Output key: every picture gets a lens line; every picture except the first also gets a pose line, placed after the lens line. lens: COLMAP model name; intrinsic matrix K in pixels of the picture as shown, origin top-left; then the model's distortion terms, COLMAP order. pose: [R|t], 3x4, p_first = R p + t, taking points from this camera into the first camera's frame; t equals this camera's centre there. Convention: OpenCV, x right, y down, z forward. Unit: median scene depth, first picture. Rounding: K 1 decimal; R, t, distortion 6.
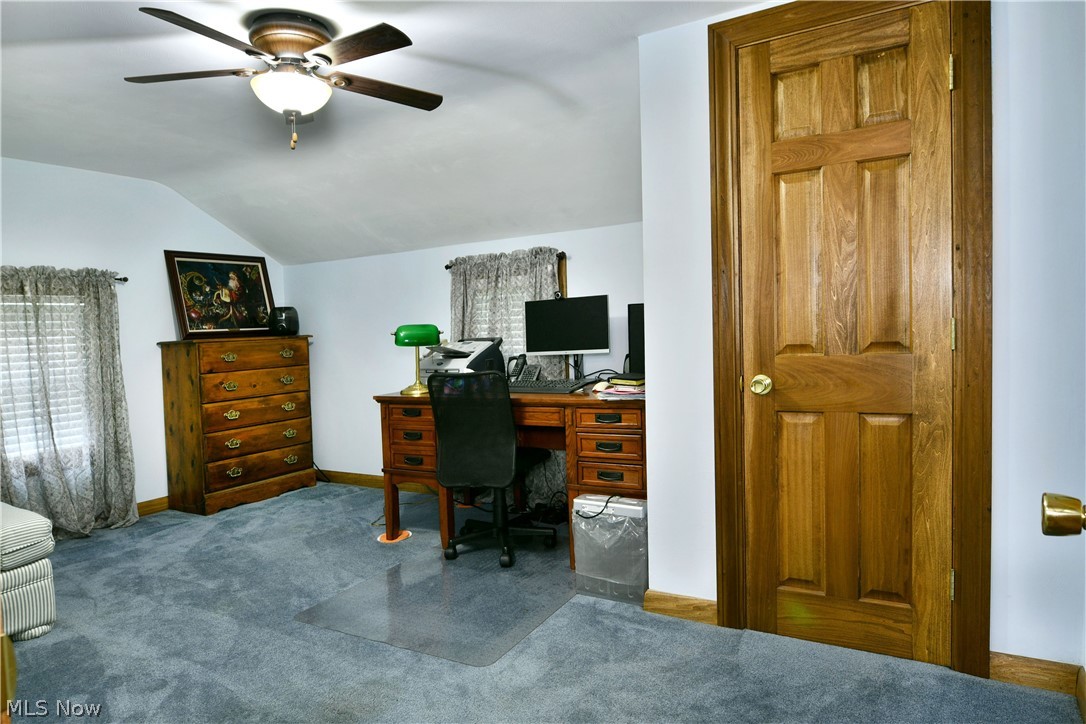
lens RADIAL K [[648.7, 0, 537.8], [0, 648.7, 300.6], [0, 0, 1]] dist [-0.008390, -0.003149]
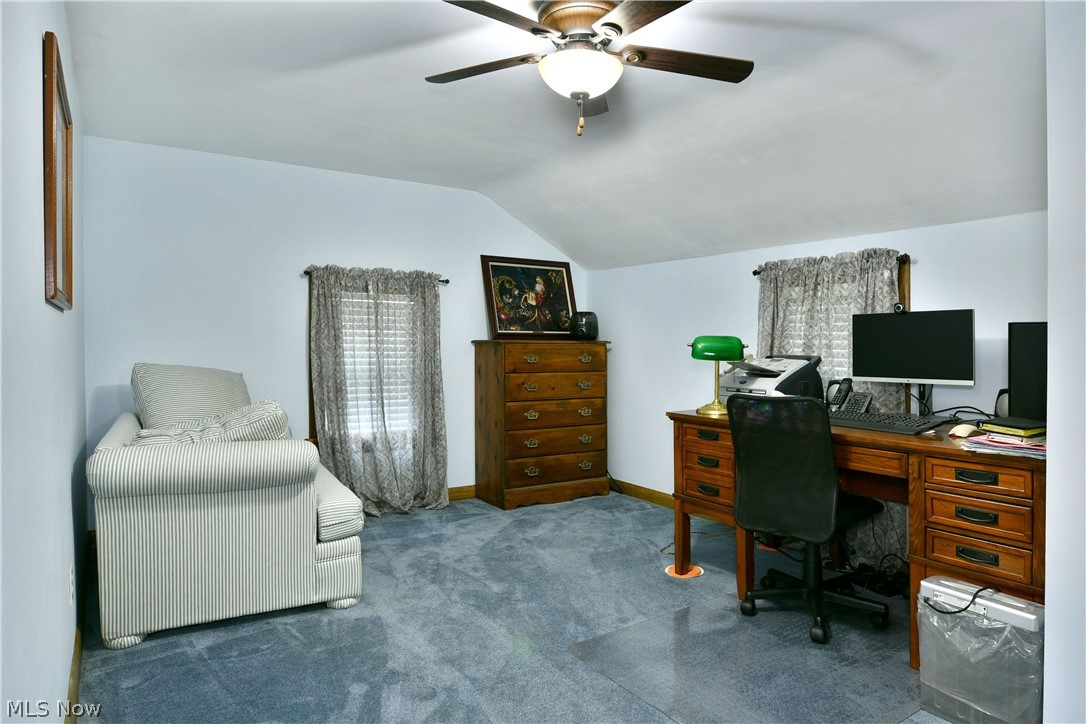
lens RADIAL K [[648.7, 0, 537.8], [0, 648.7, 300.6], [0, 0, 1]] dist [-0.008390, -0.003149]
pose [[0.894117, 0.025693, -0.447096, -0.011396], [-0.032309, 0.999452, -0.007177, 0.003076], [0.446667, 0.020862, 0.894457, 0.101186]]
